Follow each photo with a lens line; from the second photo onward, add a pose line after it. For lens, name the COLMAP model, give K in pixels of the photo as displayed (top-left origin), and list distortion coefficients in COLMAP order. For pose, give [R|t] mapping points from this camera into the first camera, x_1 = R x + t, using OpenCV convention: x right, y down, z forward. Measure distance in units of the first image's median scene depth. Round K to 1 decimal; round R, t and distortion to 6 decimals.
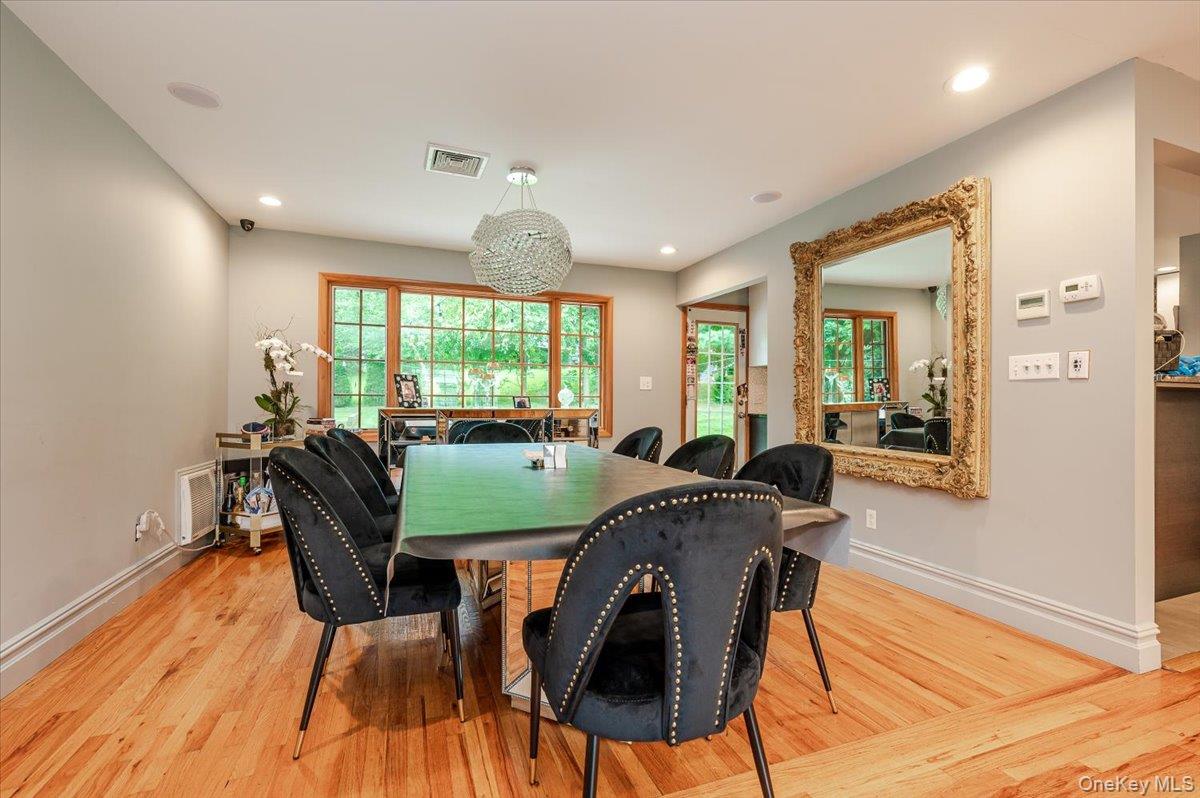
lens RADIAL K [[525.4, 0, 613.3], [0, 525.4, 399.4], [0, 0, 1]] dist [-0.001315, -0.000141]
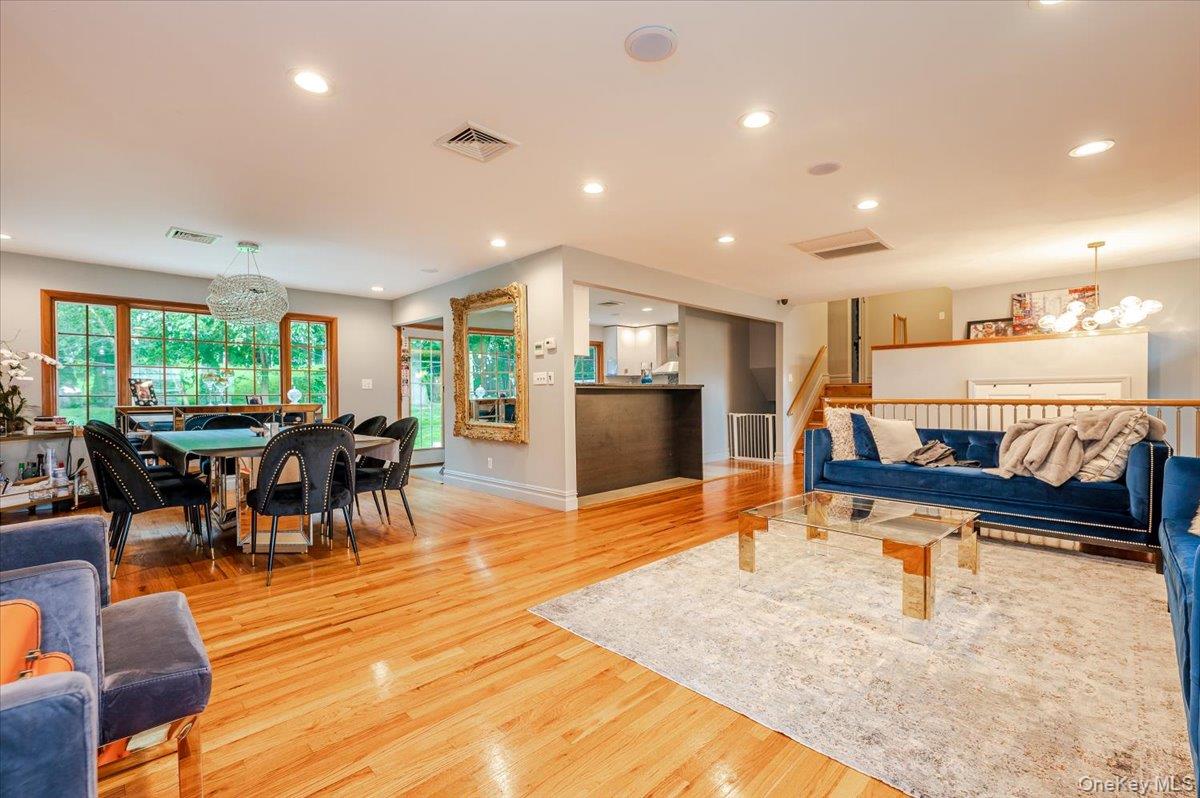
lens RADIAL K [[525.4, 0, 613.3], [0, 525.4, 399.4], [0, 0, 1]] dist [-0.001315, -0.000141]
pose [[0.916039, -0.015818, 0.400777, 0.124580], [0.012563, 0.999863, 0.010748, 0.001512], [-0.400892, -0.004811, 0.916113, -0.567636]]
